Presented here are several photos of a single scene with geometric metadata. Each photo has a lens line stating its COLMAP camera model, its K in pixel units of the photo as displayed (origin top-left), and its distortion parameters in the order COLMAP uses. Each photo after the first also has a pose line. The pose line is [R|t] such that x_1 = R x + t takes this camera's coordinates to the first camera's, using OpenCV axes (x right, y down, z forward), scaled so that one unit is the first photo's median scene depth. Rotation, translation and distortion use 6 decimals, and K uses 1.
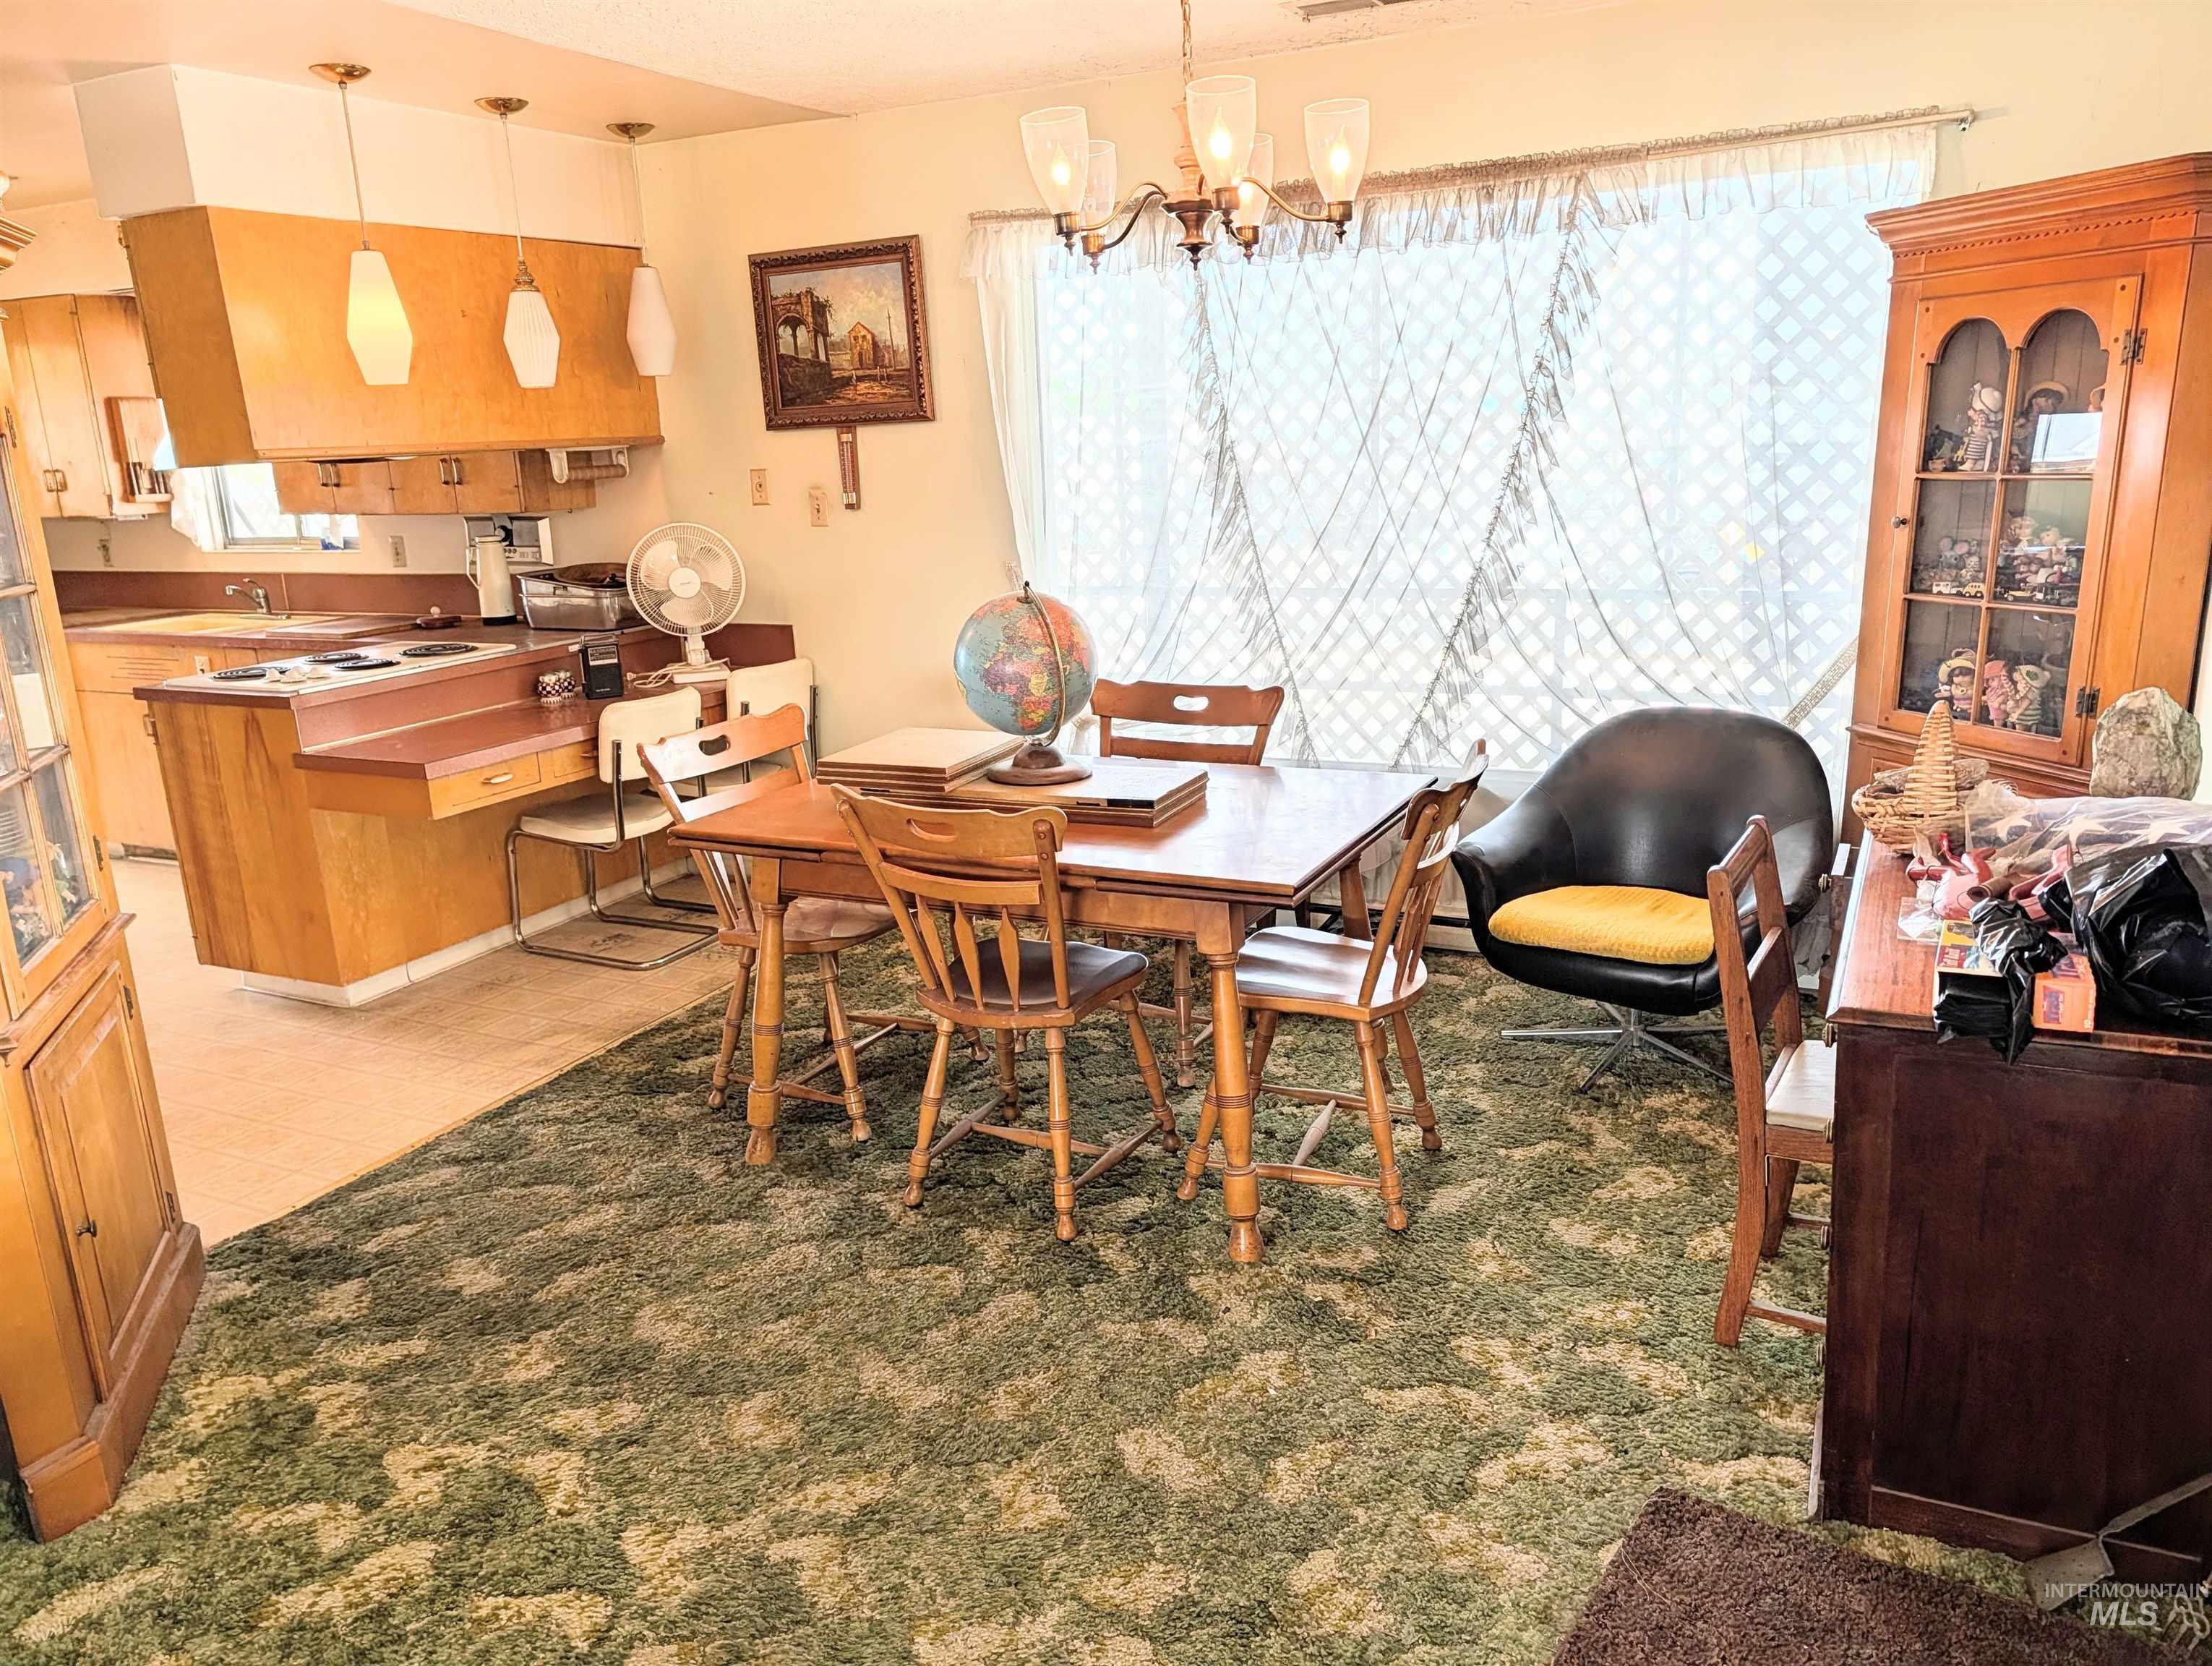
lens RADIAL K [[1573.9, 0, 1106.0], [0, 1573.9, 833.0], [0, 0, 1]] dist [0.079724, 0.000691]
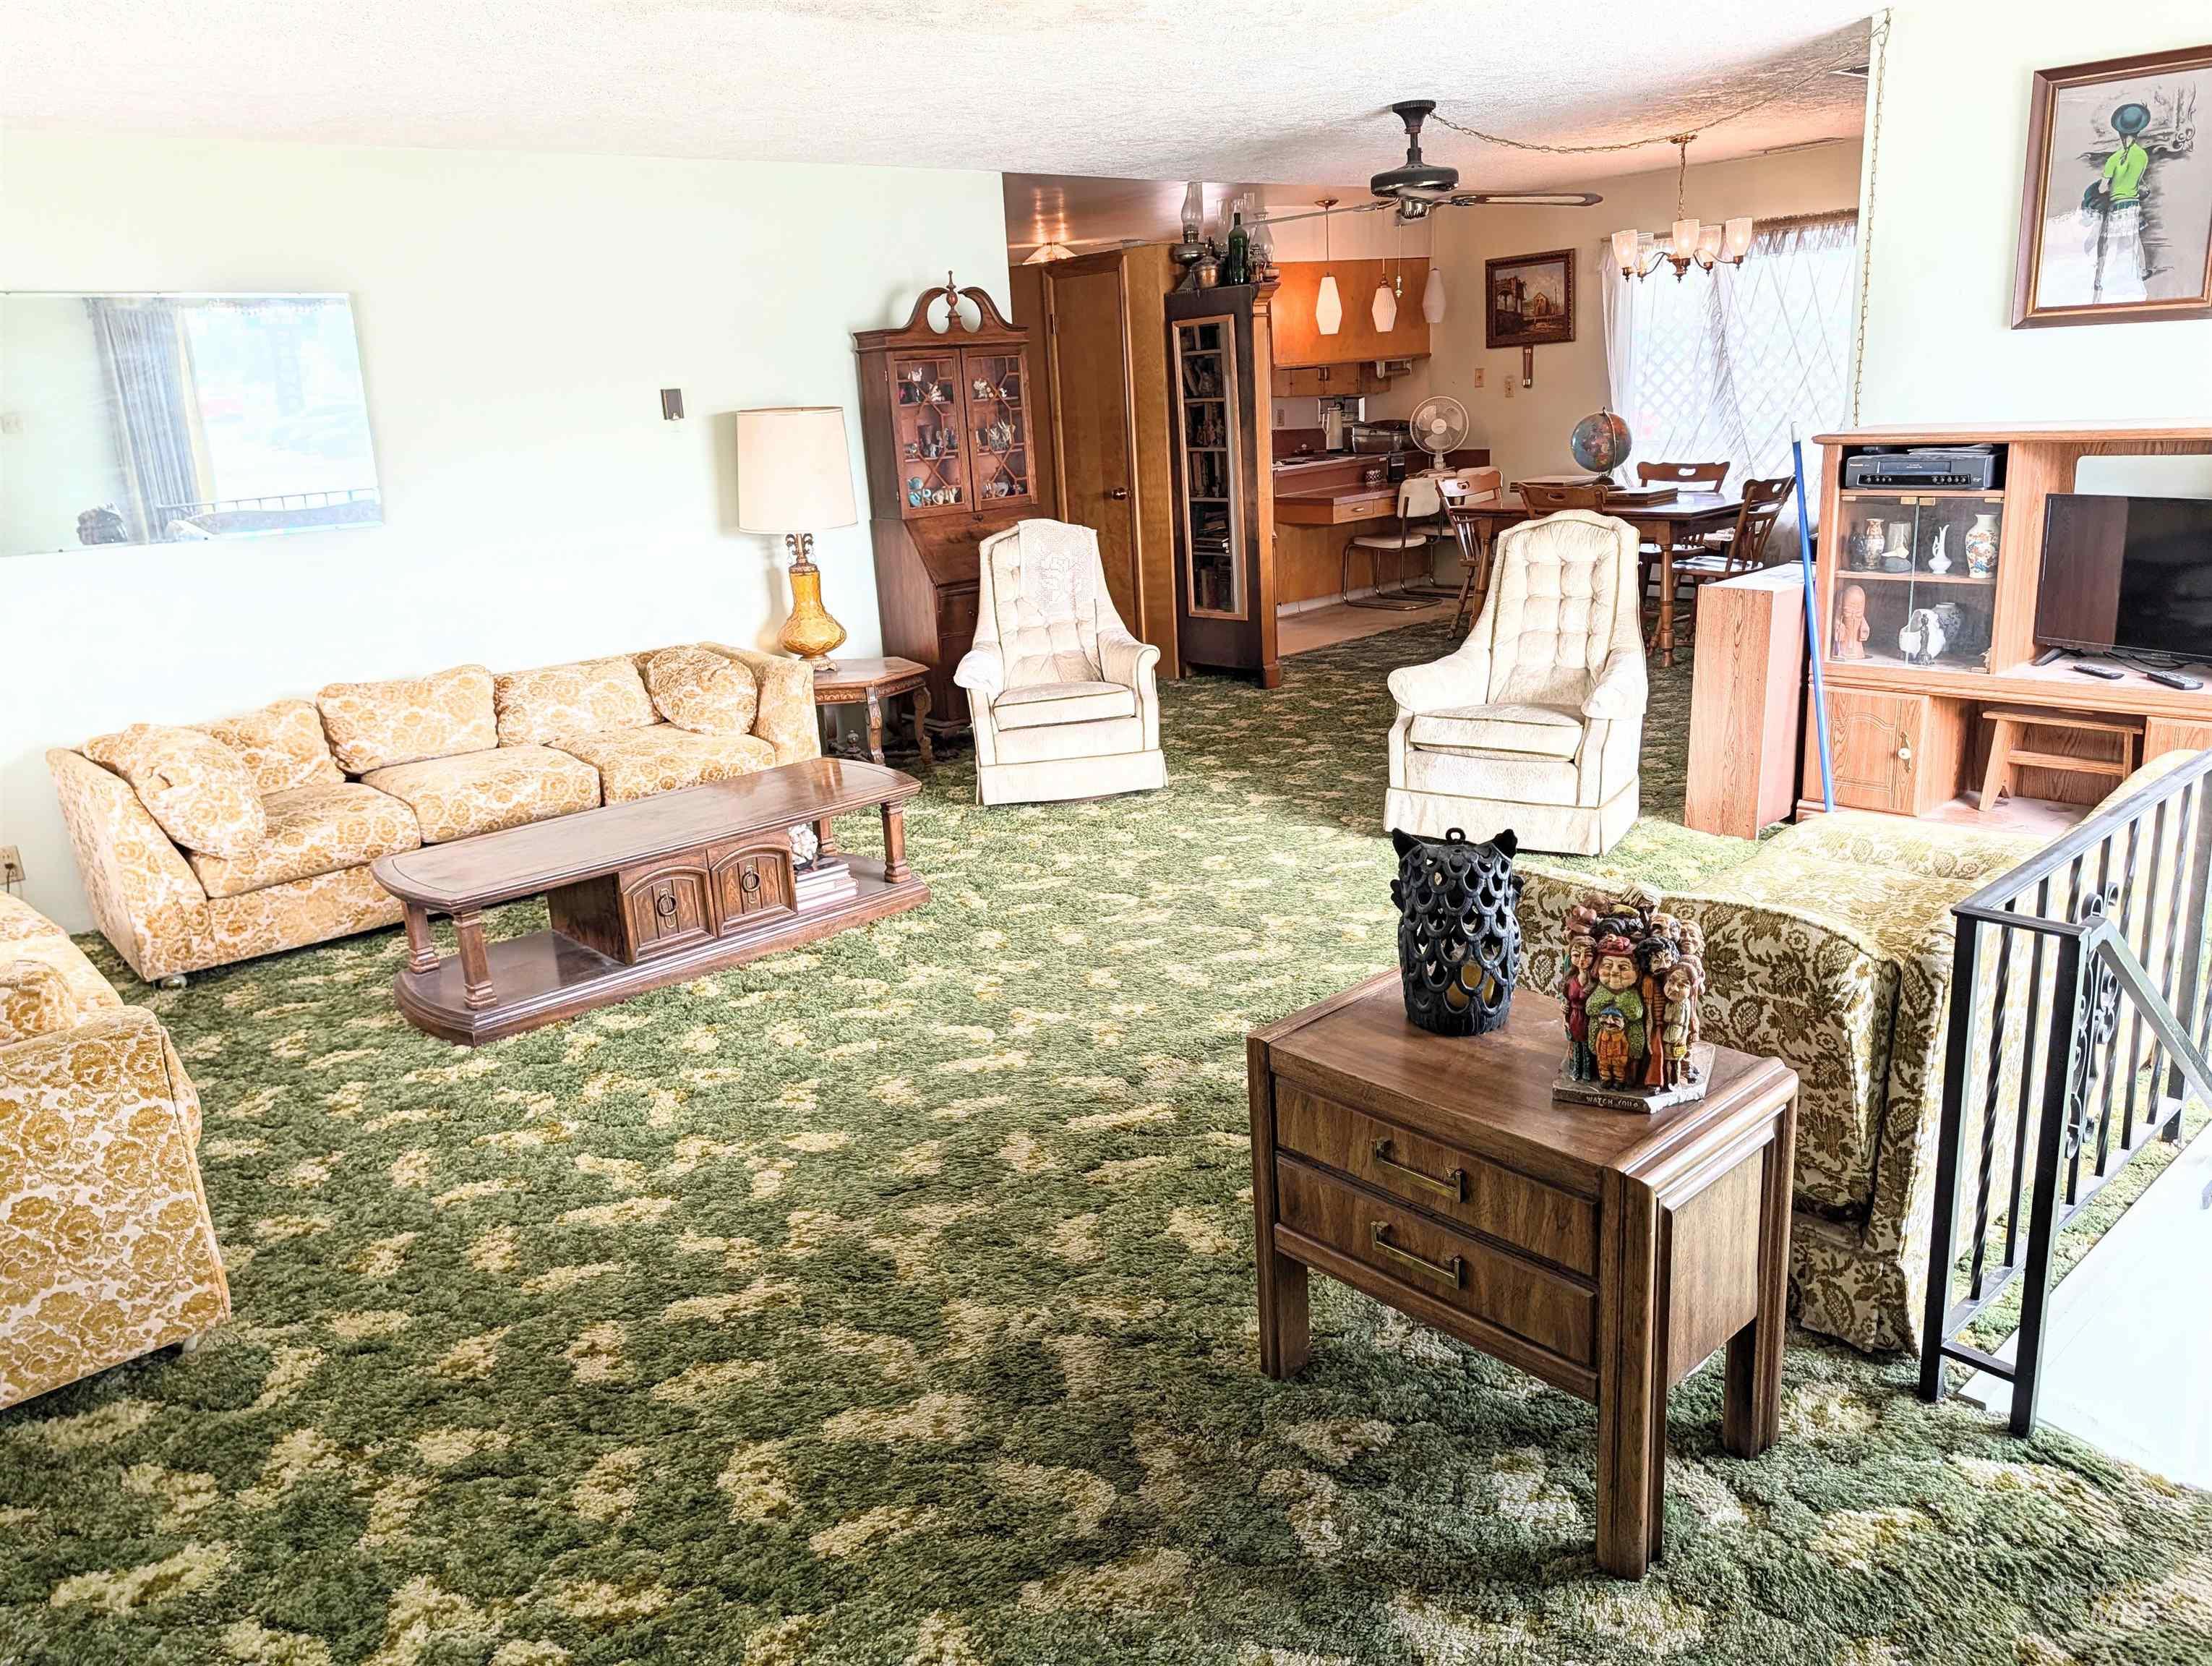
lens RADIAL K [[1591.1, 0, 1108.2], [0, 1591.1, 795.4], [0, 0, 1]] dist [-0.001506, -0.002151]
pose [[0.924692, 0.083537, -0.371438, 0.132457], [-0.074276, 0.996467, 0.039198, 0.259543], [0.373400, -0.008657, 0.927630, -1.022970]]
